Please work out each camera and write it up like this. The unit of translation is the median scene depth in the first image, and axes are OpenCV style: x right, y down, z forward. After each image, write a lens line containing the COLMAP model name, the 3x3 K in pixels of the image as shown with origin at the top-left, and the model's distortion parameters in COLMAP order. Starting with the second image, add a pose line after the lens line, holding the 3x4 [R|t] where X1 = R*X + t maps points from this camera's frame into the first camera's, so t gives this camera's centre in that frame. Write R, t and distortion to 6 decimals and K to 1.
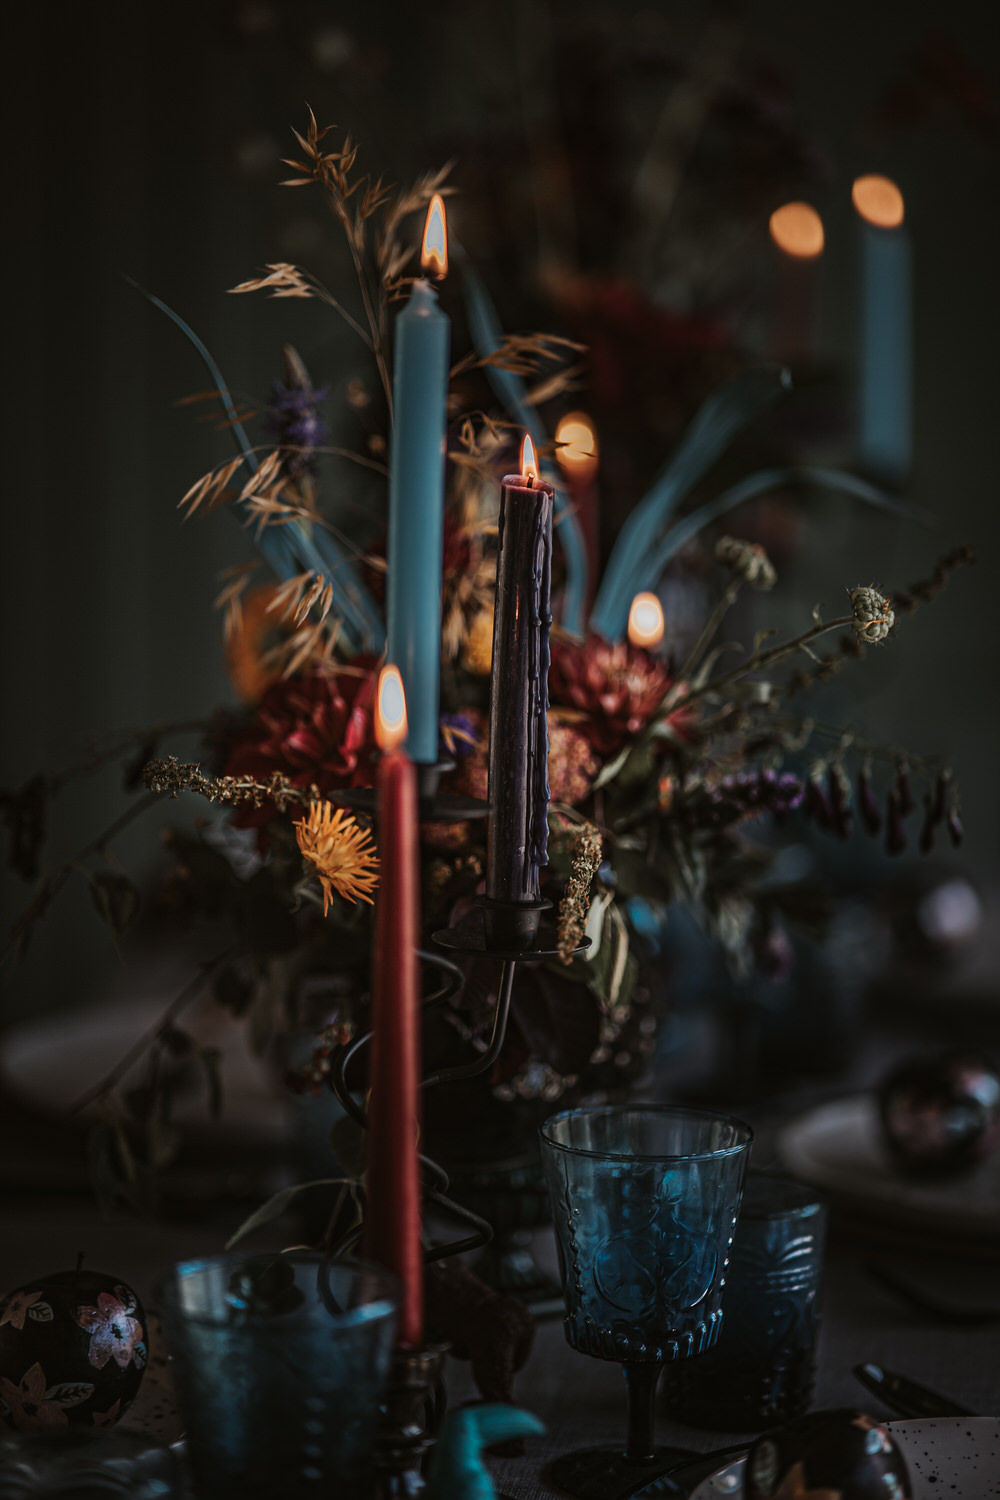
lens RADIAL K [[3740.8, 0, 505.5], [0, 3740.8, 747.3], [0, 0, 1]] dist [0.077621, 0.000000]
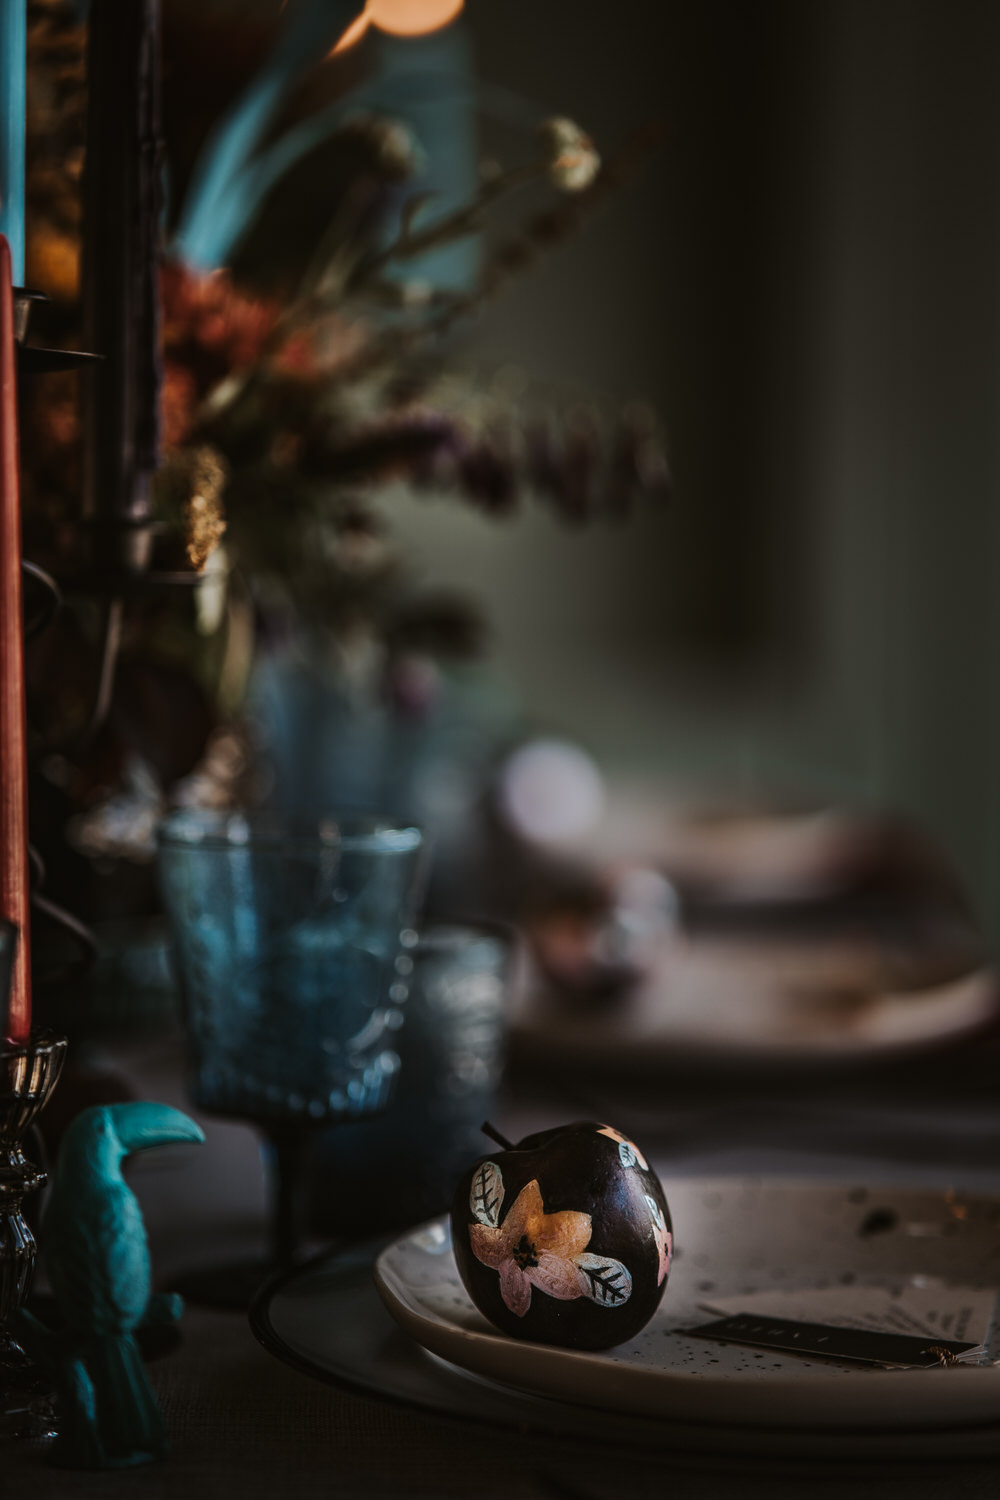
lens RADIAL K [[4236.5, 0, 500.0], [0, 4236.5, 754.9], [0, 0, 1]] dist [0.364237, 0.000000]
pose [[0.988715, -0.015135, 0.149043, -0.049984], [0.022662, 0.998545, -0.048933, 0.131050], [-0.148086, 0.051758, 0.987619, 0.127961]]
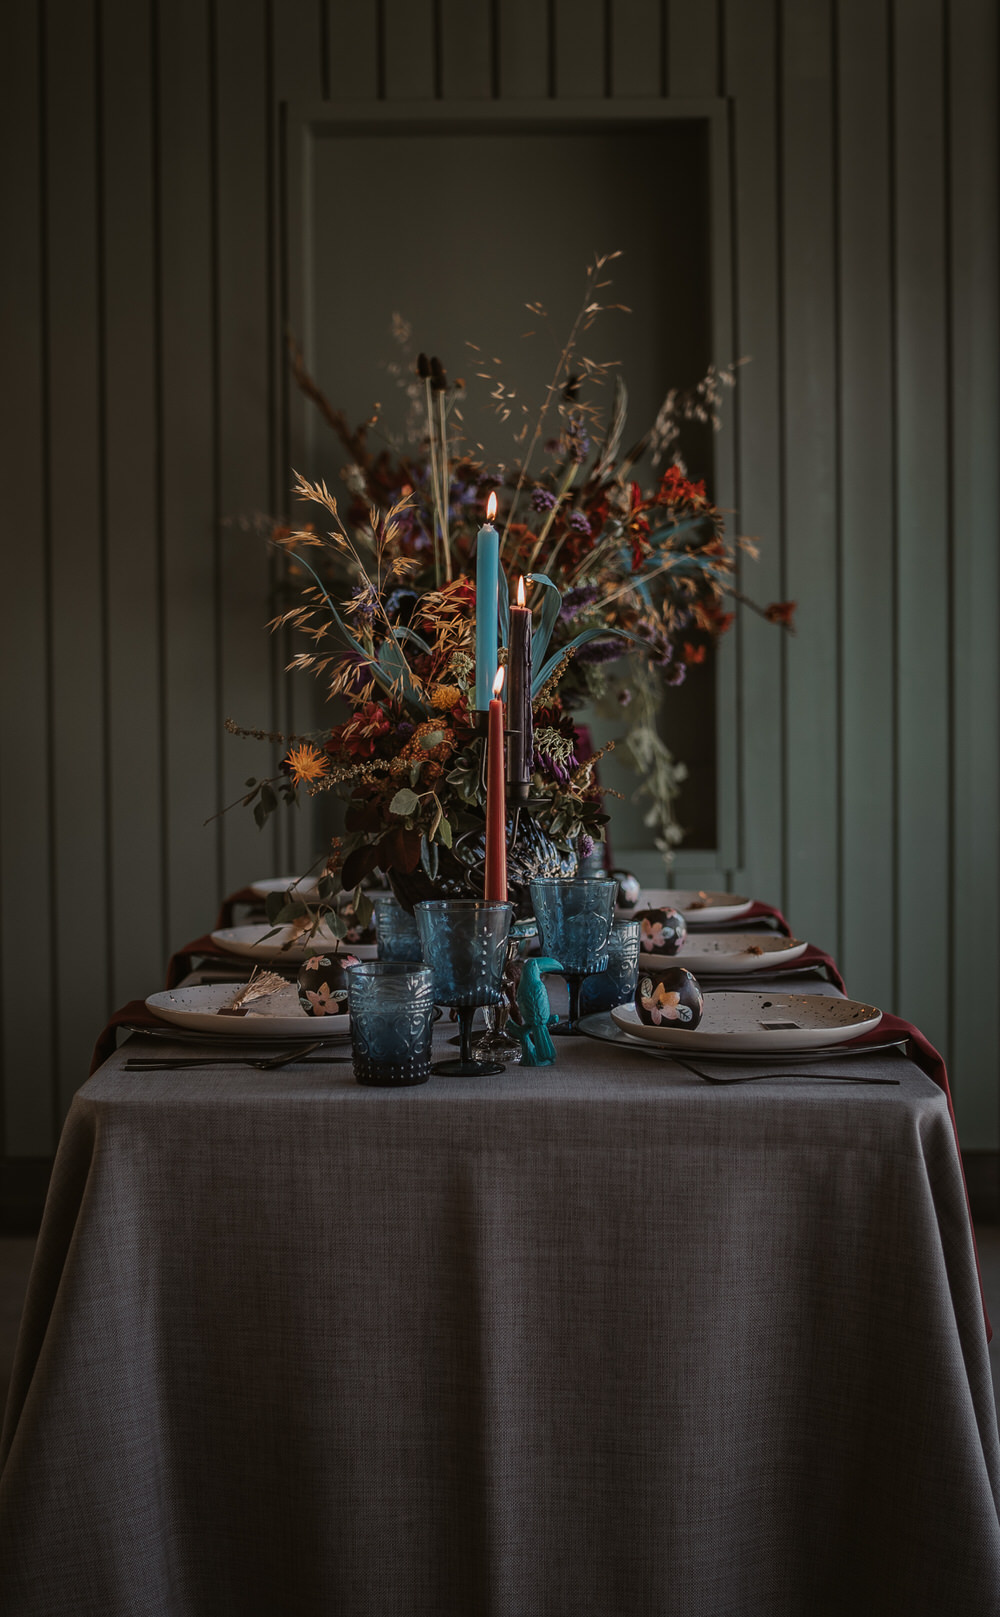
lens RADIAL K [[2327.8, 0, 490.0], [0, 2327.8, 793.8], [0, 0, 1]] dist [-0.132598, 0.000000]
pose [[0.991327, -0.025253, 0.128973, -0.204427], [0.038185, 0.994374, -0.098802, 0.191389], [-0.125752, 0.102870, 0.986714, -0.457361]]
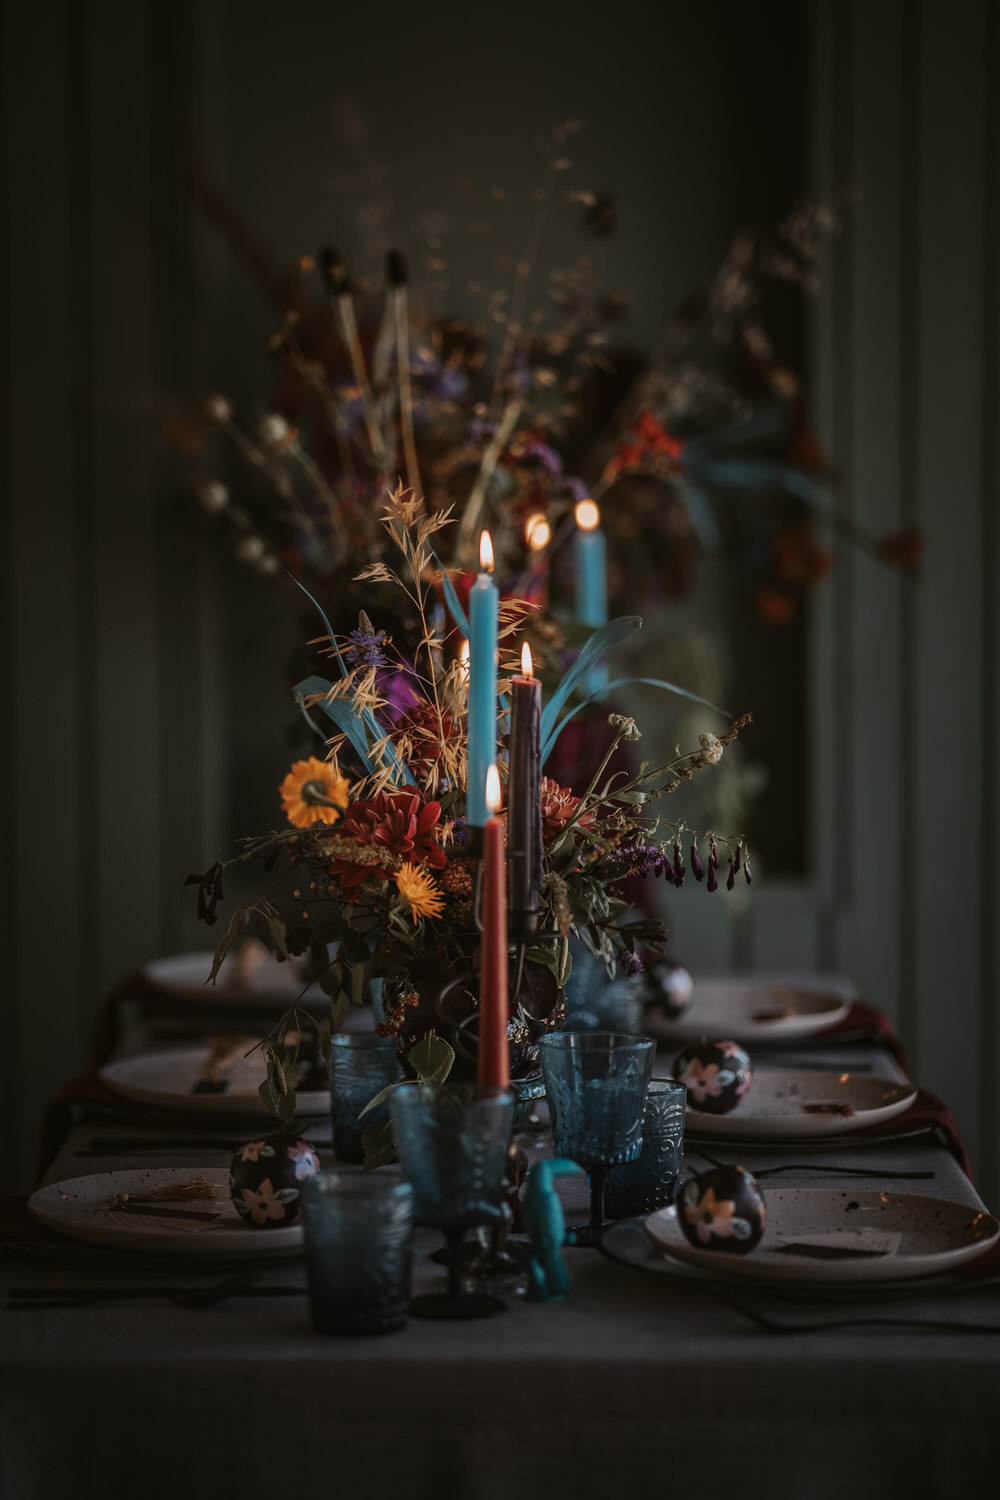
lens RADIAL K [[3740.8, 0, 500.5], [0, 3740.8, 763.1], [0, 0, 1]] dist [0.077621, 0.000000]
pose [[0.990415, -0.026358, 0.135583, -0.247482], [0.036024, 0.996942, -0.069340, 0.093140], [-0.133341, 0.073559, 0.988337, -0.774716]]
